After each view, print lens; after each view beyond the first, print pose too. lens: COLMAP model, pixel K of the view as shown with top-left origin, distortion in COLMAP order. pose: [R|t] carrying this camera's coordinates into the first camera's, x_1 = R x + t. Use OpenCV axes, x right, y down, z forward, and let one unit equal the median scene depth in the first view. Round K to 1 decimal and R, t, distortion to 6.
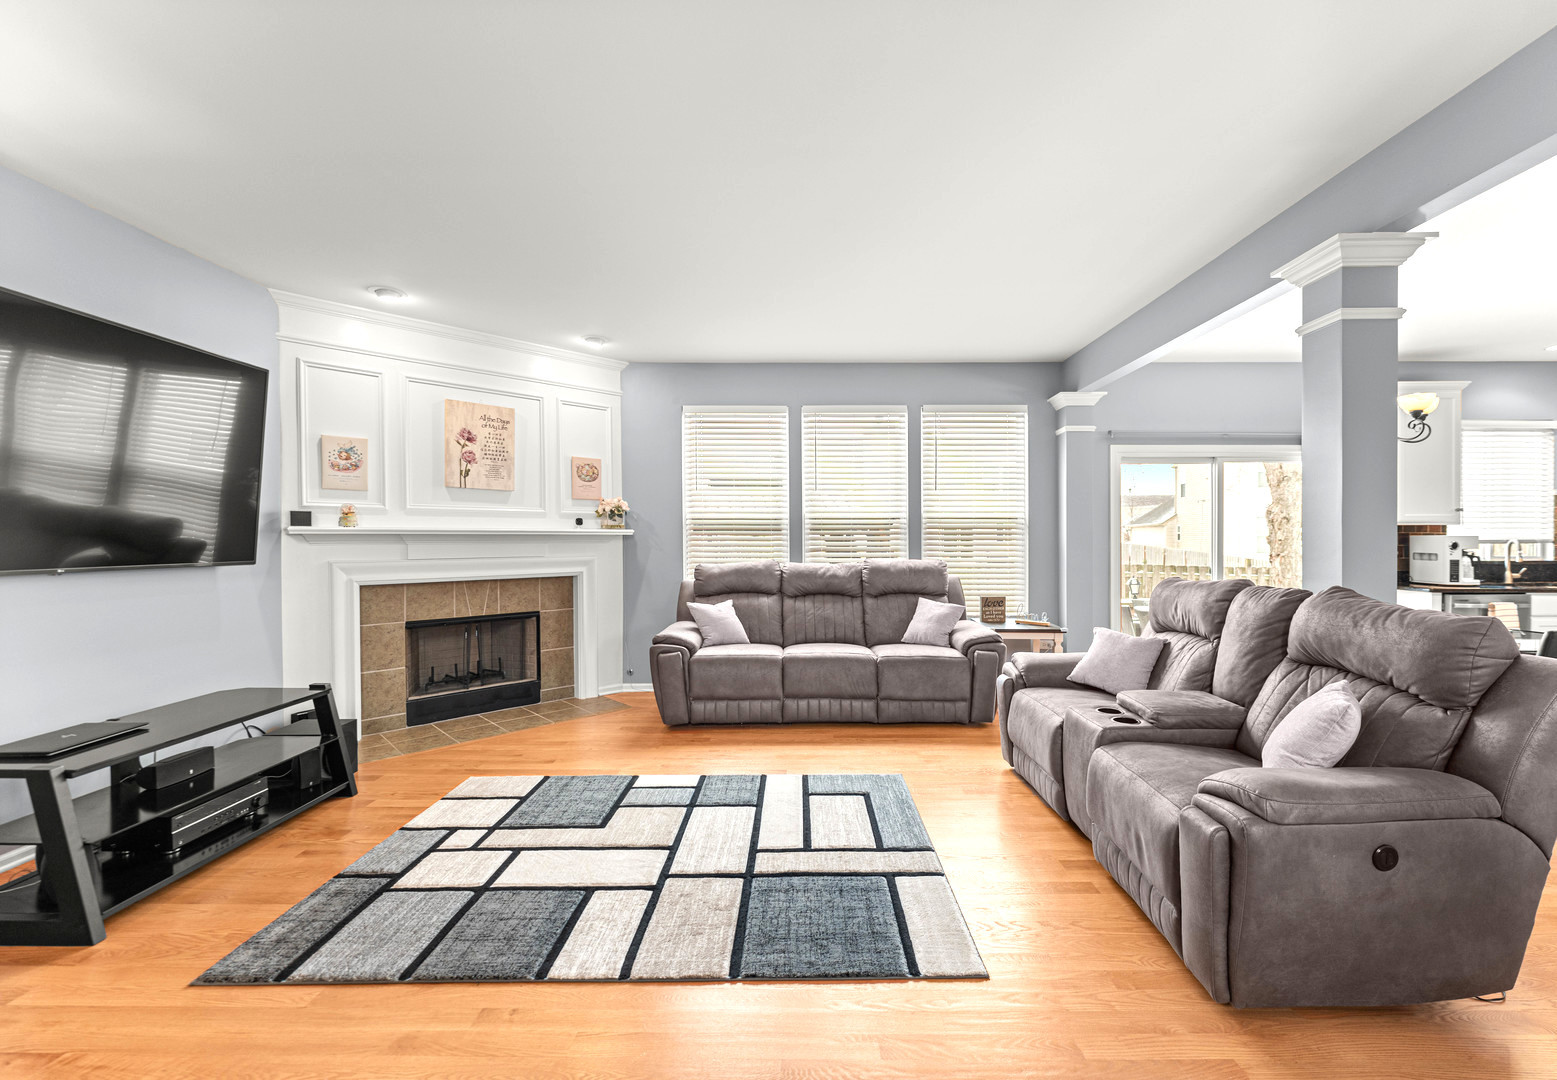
lens RADIAL K [[682.6, 0, 822.1], [0, 682.6, 554.1], [0, 0, 1]] dist [0.002164, -0.001084]
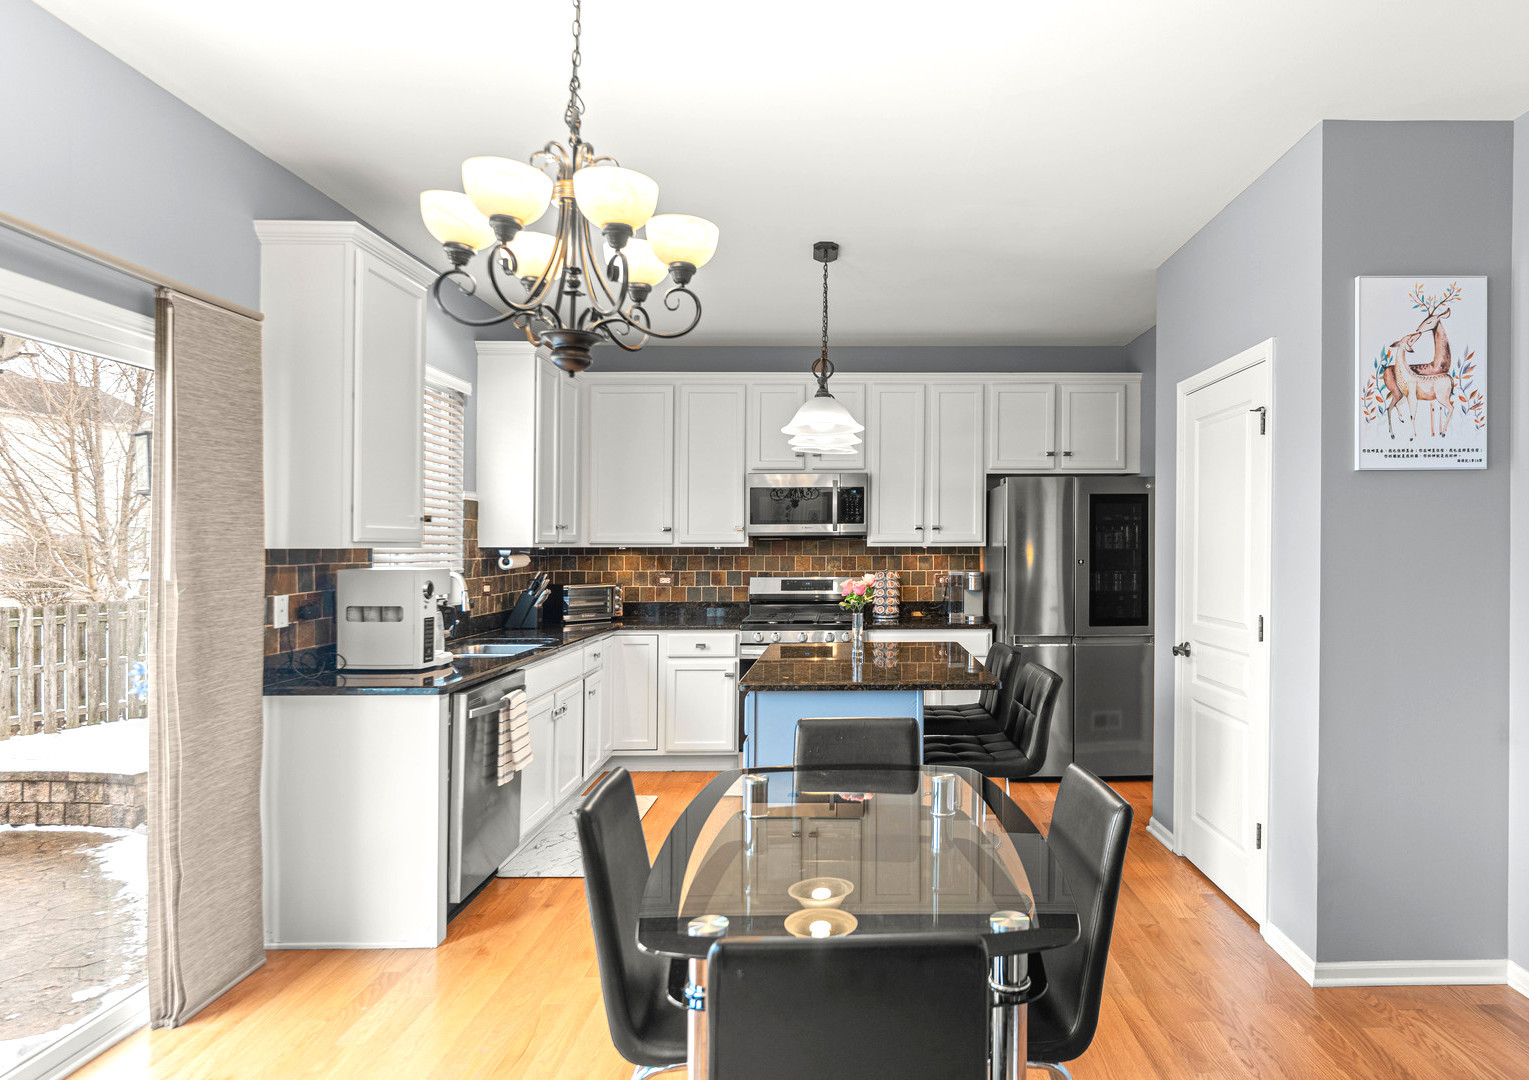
lens RADIAL K [[882.2, 0, 863.8], [0, 882.2, 536.8], [0, 0, 1]] dist [0.017588, -0.009487]
pose [[-0.002826, 0.012419, 0.999919, 0.290627], [0.026544, 0.999571, -0.012339, -0.037939], [-0.999644, 0.026507, -0.003154, 0.738618]]
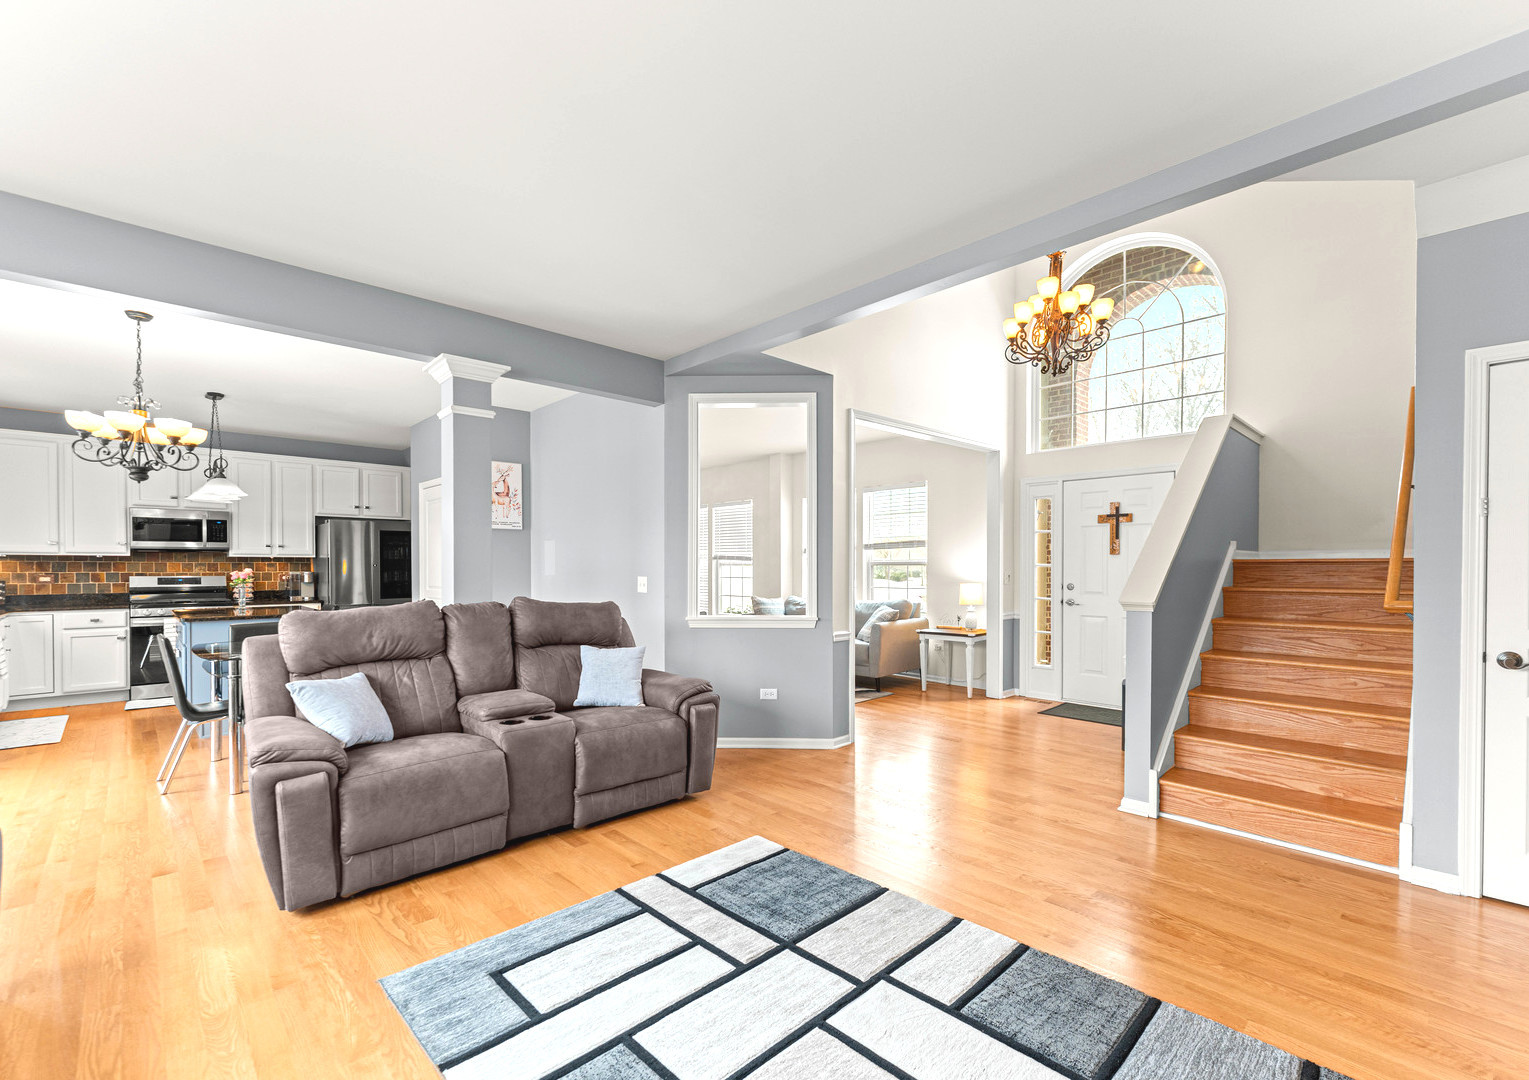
lens RADIAL K [[657.9, 0, 759.7], [0, 657.9, 586.9], [0, 0, 1]] dist [-0.004563, 0.001134]
pose [[-0.681690, -0.021795, 0.731316, -0.379902], [0.018485, 0.998724, 0.046995, -0.019166], [-0.731408, 0.045555, -0.680417, 0.862886]]
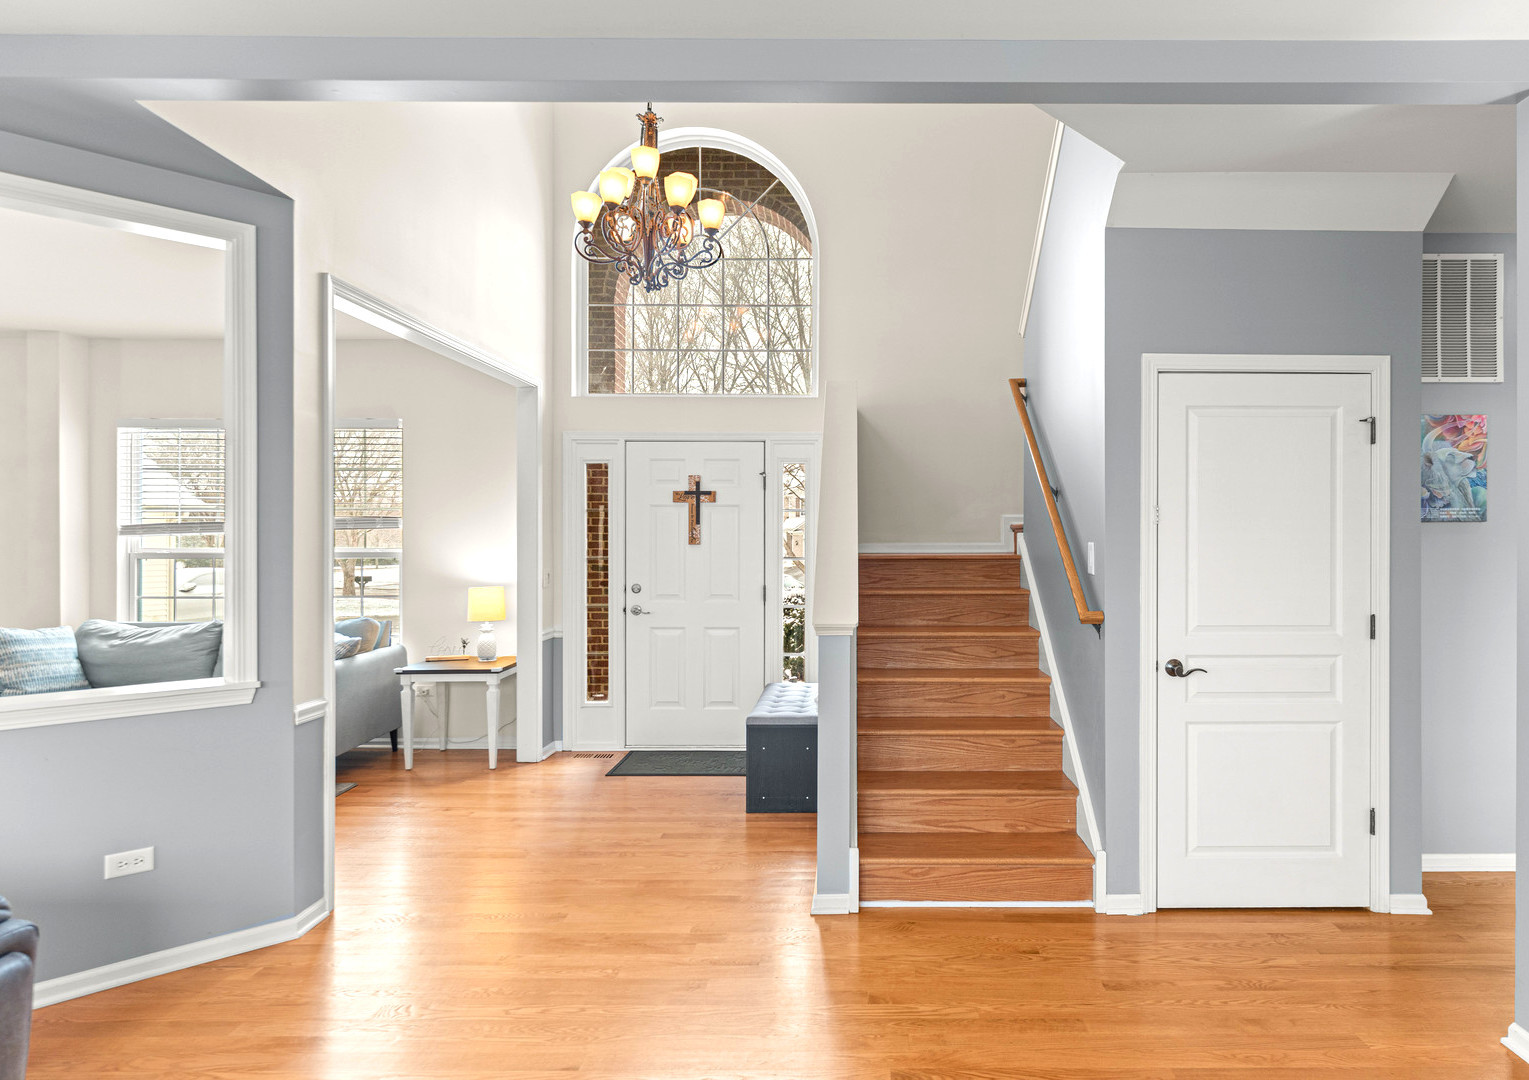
lens RADIAL K [[882.2, 0, 853.0], [0, 882.2, 549.5], [0, 0, 1]] dist [0.017588, -0.009487]
pose [[-0.999997, 0.002041, 0.001603, -0.162246], [0.002093, 0.999446, 0.033215, -0.042908], [-0.001534, 0.033218, -0.999447, 0.782691]]
